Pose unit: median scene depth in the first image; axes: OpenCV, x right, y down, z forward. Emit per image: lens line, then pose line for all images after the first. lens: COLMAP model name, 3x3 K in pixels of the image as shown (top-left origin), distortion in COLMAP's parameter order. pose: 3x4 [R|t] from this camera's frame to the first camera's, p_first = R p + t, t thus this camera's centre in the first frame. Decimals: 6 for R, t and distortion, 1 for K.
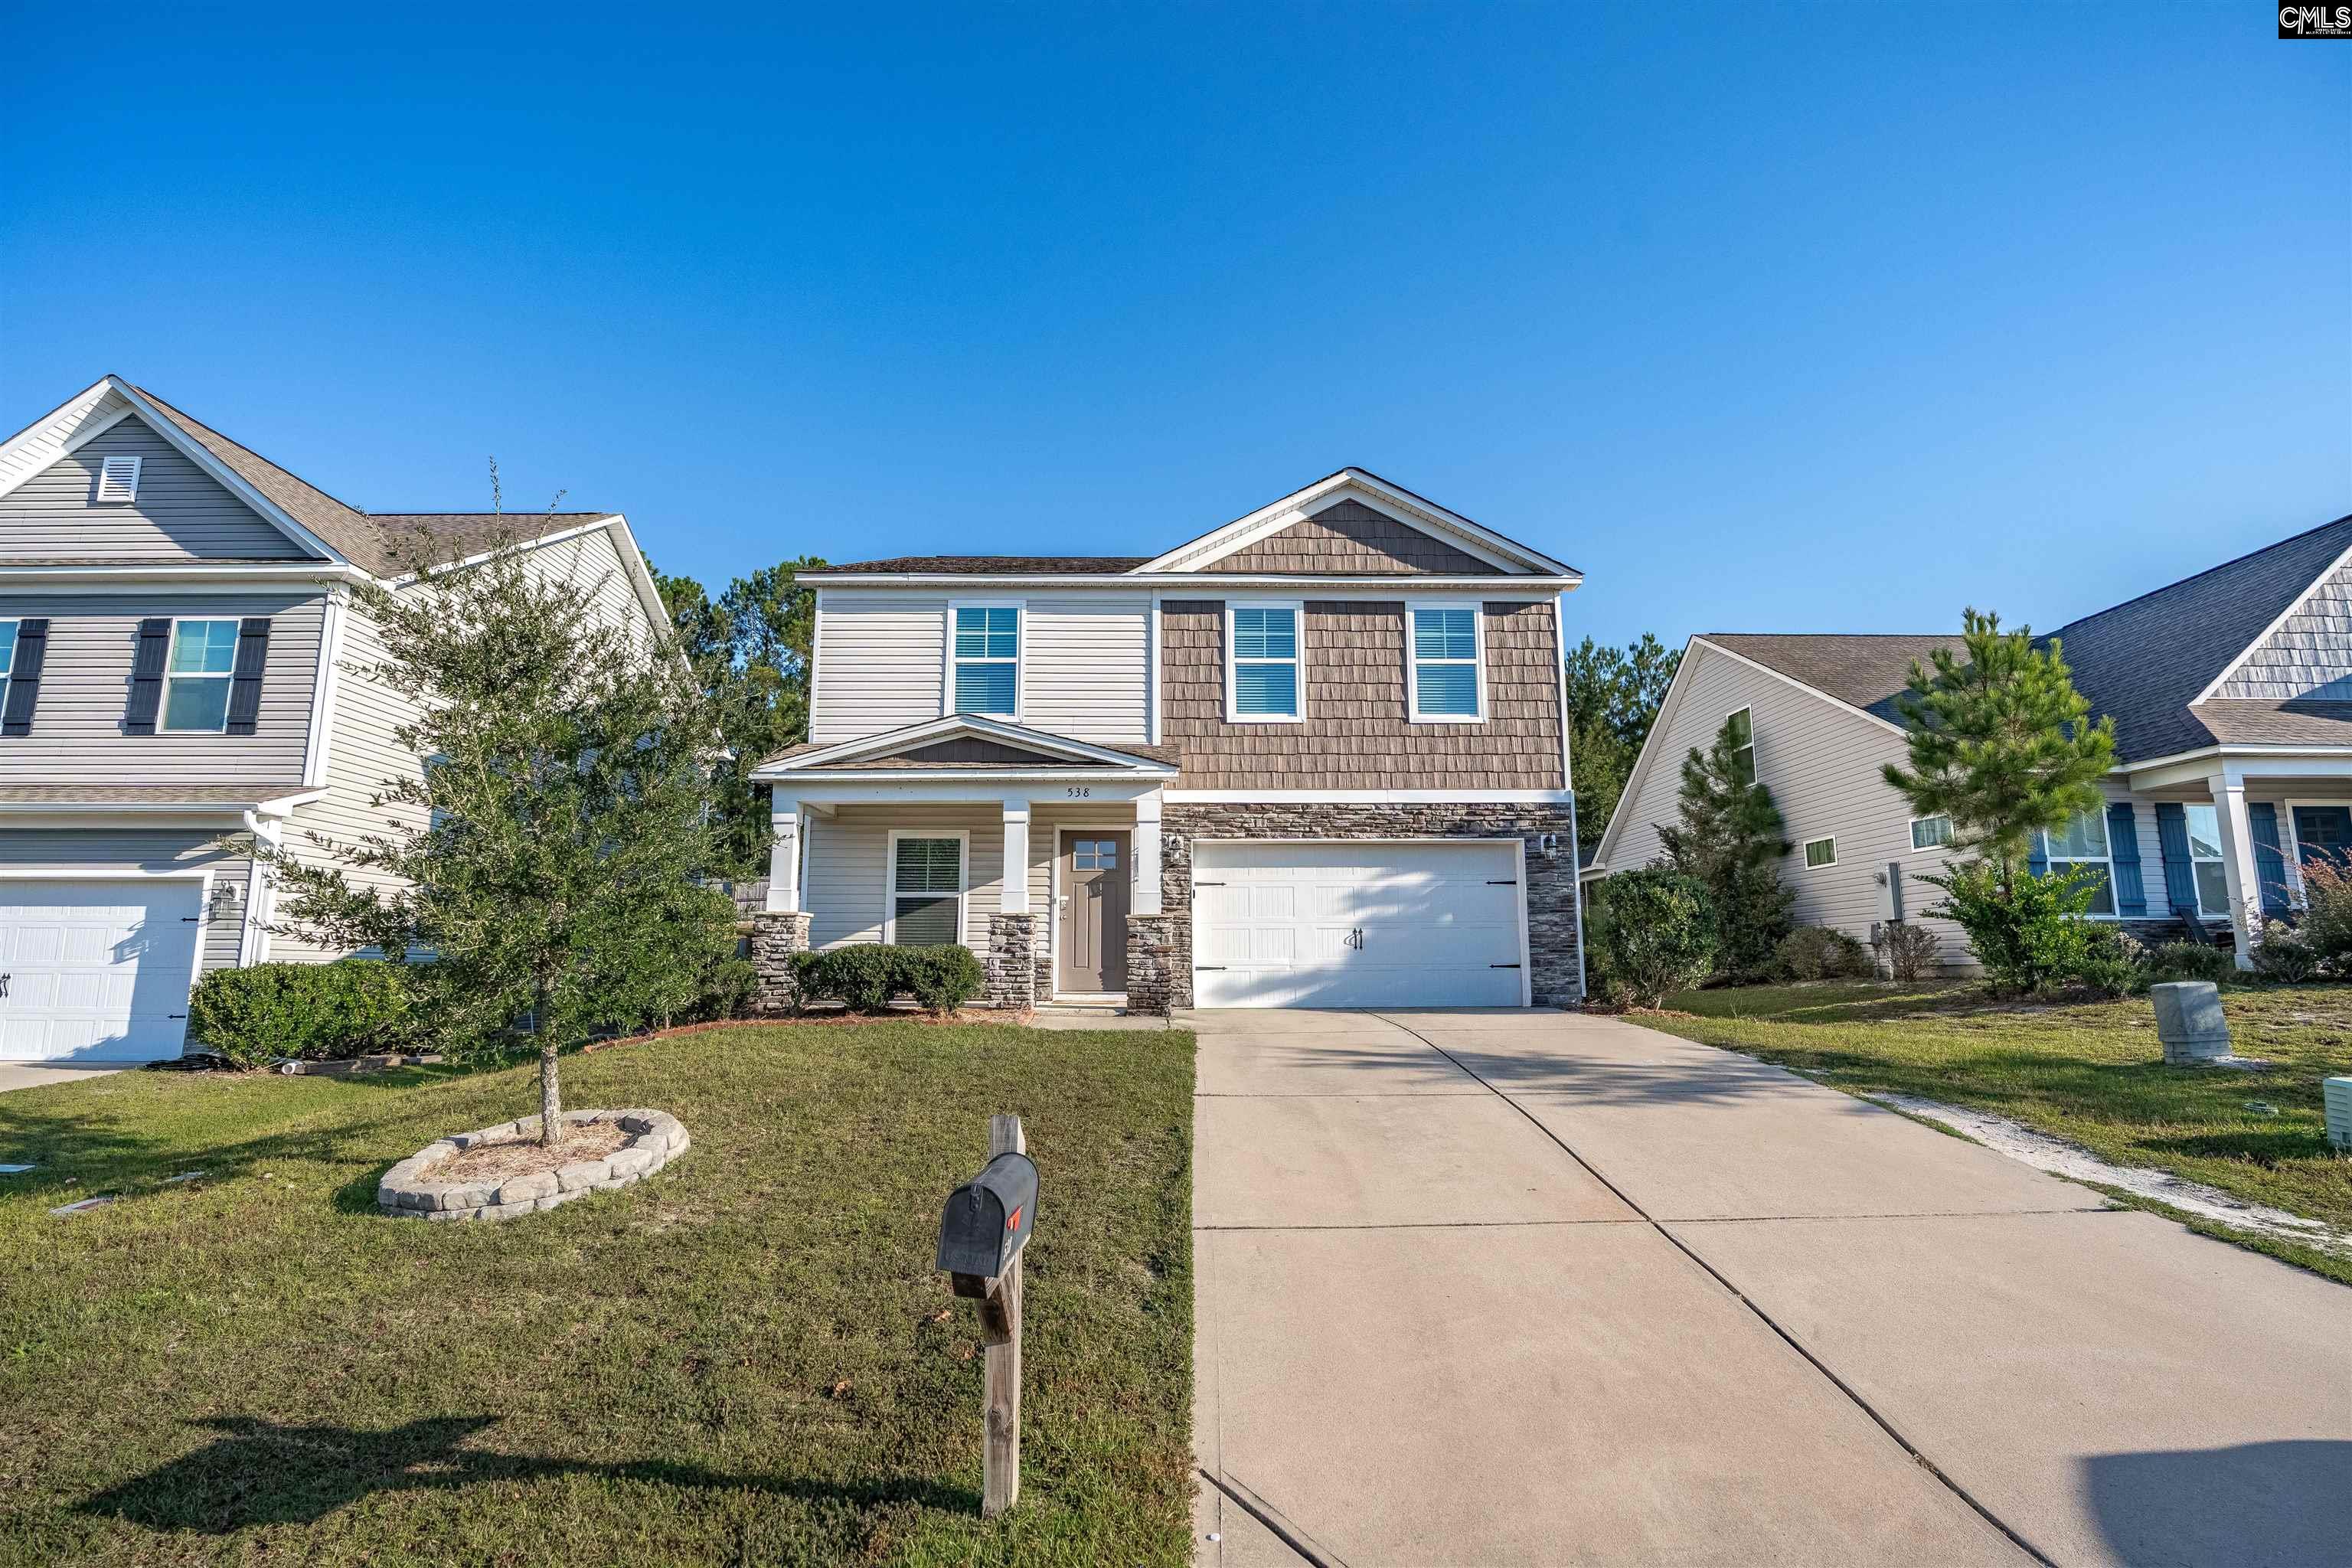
lens RADIAL K [[1123.3, 0, 1177.6], [0, 1123.3, 785.4], [0, 0, 1]] dist [-0.028280, 0.005975]
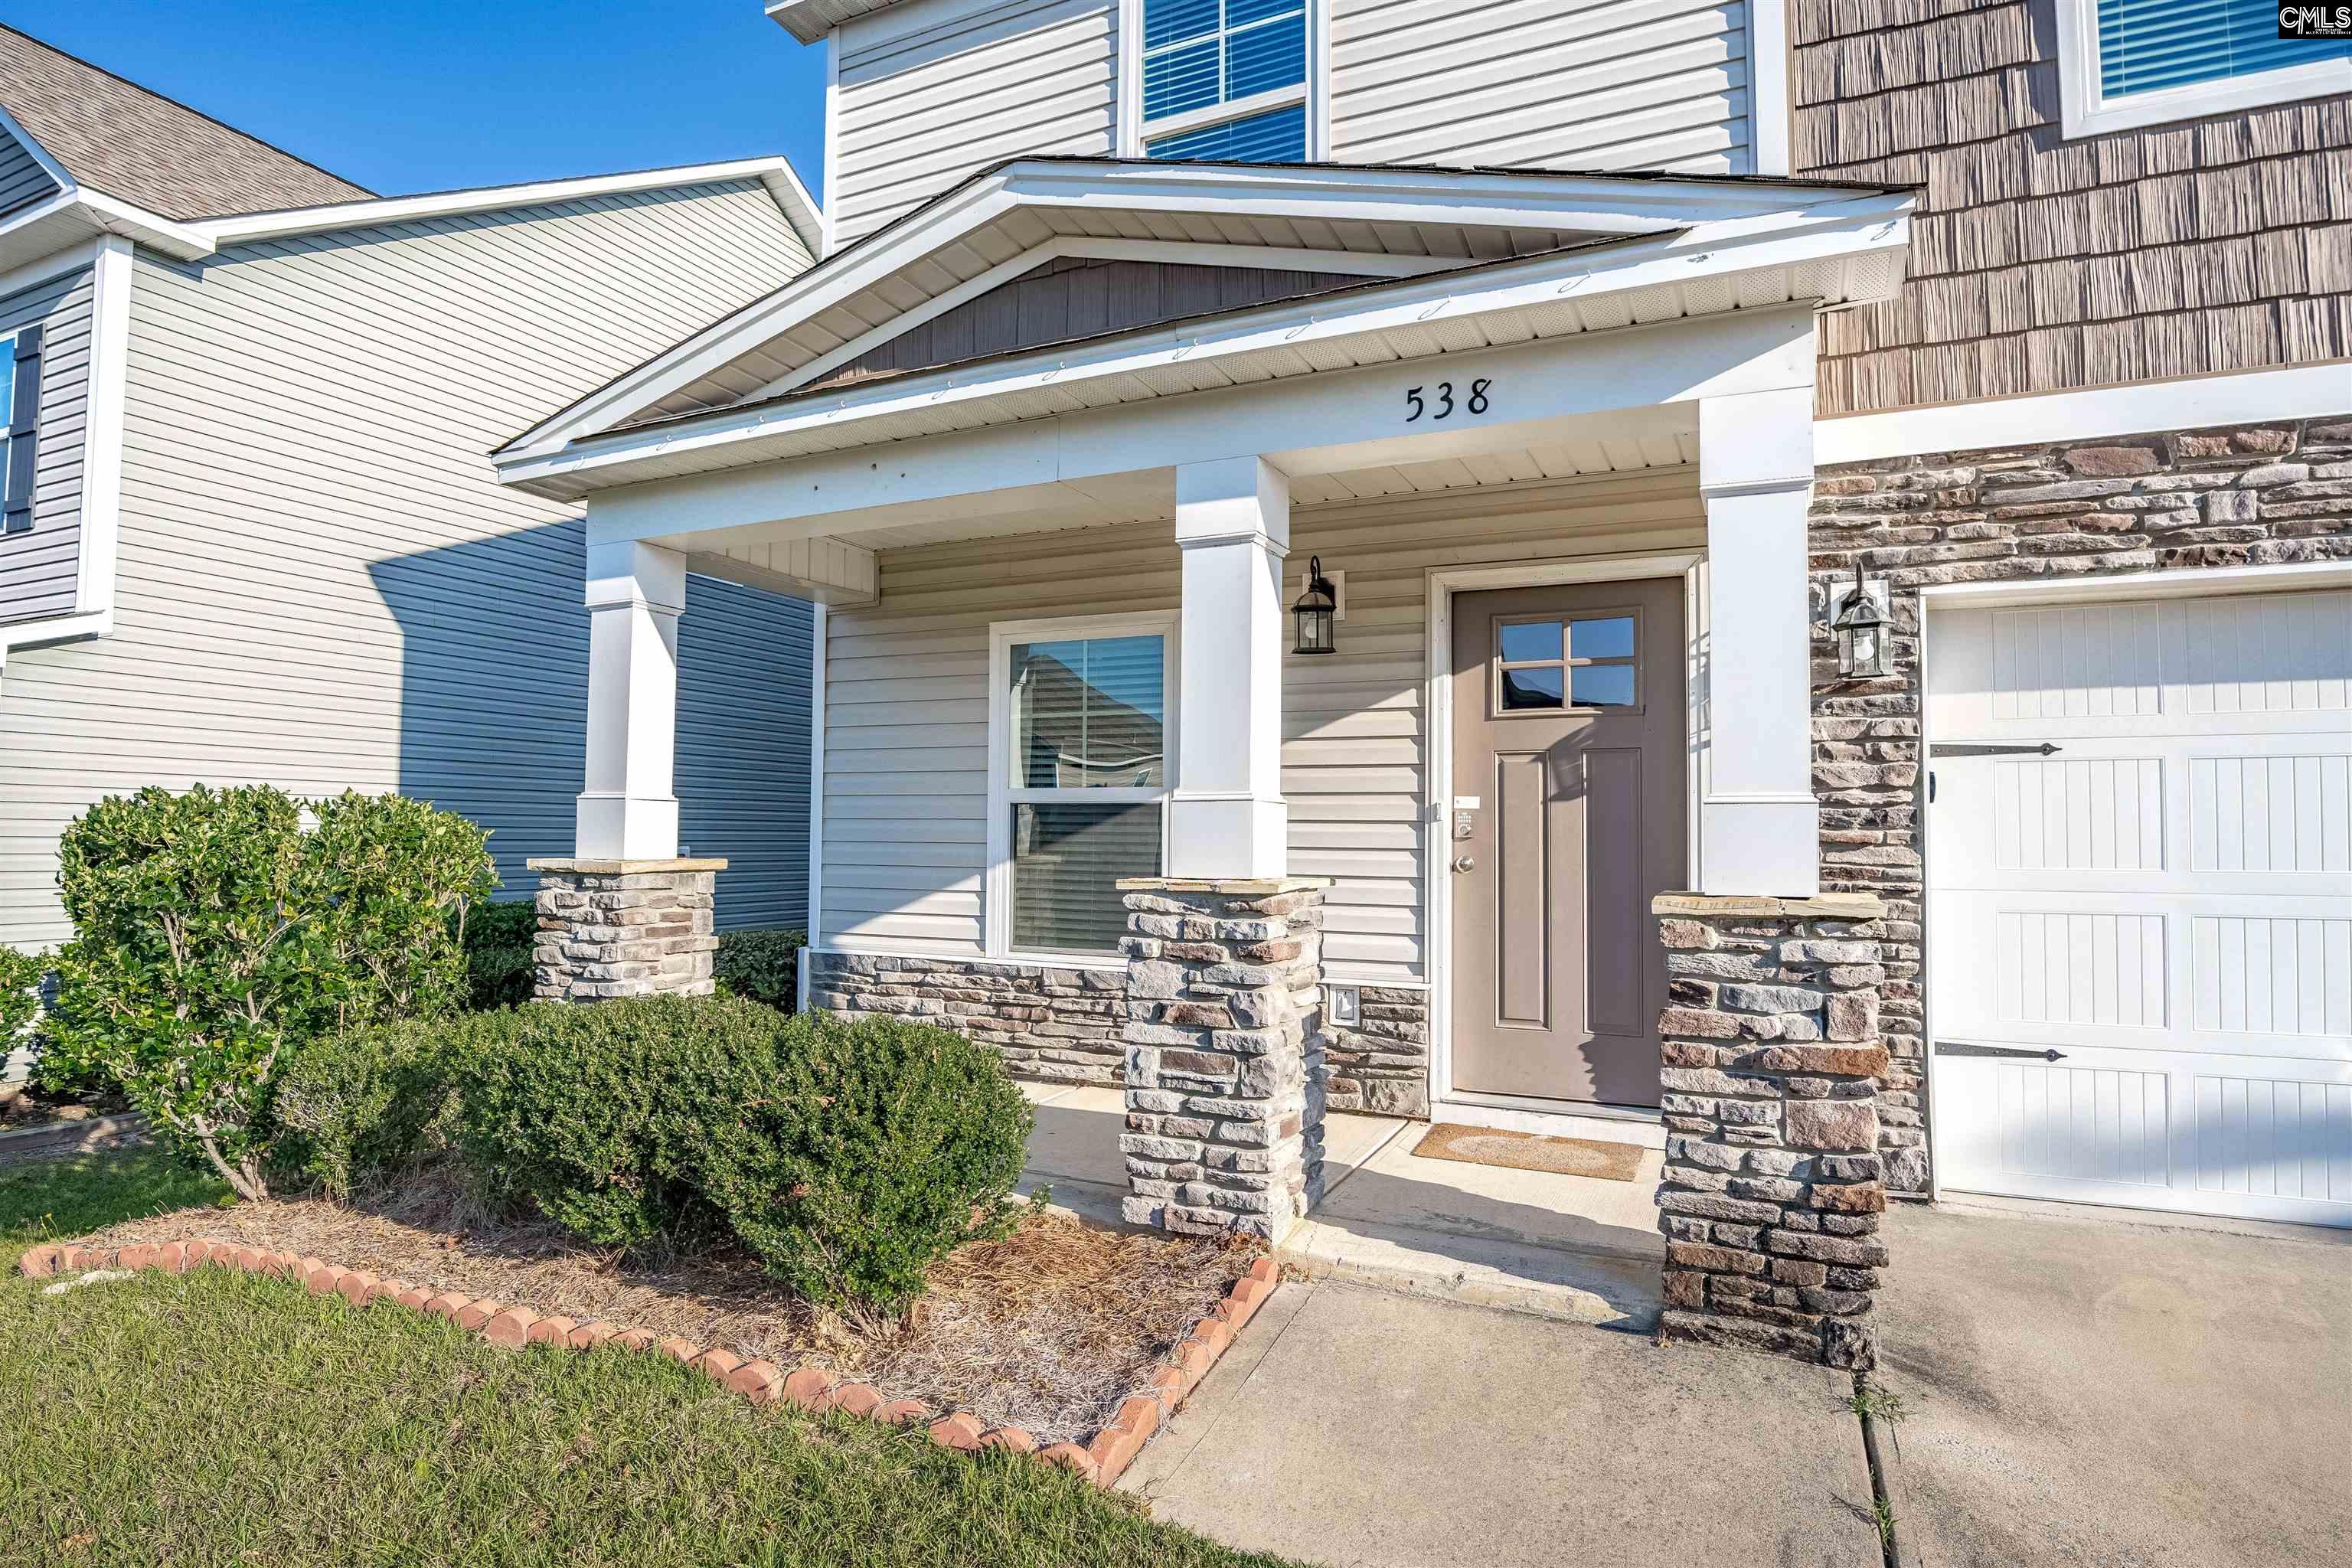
lens RADIAL K [[1254.7, 0, 1184.1], [0, 1254.7, 789.0], [0, 0, 1]] dist [-0.024563, -0.000494]
pose [[0.902347, -0.007305, -0.430949, -0.019994], [0.061571, 0.991787, 0.112108, 0.052071], [0.426591, -0.127694, 0.895385, 0.653232]]
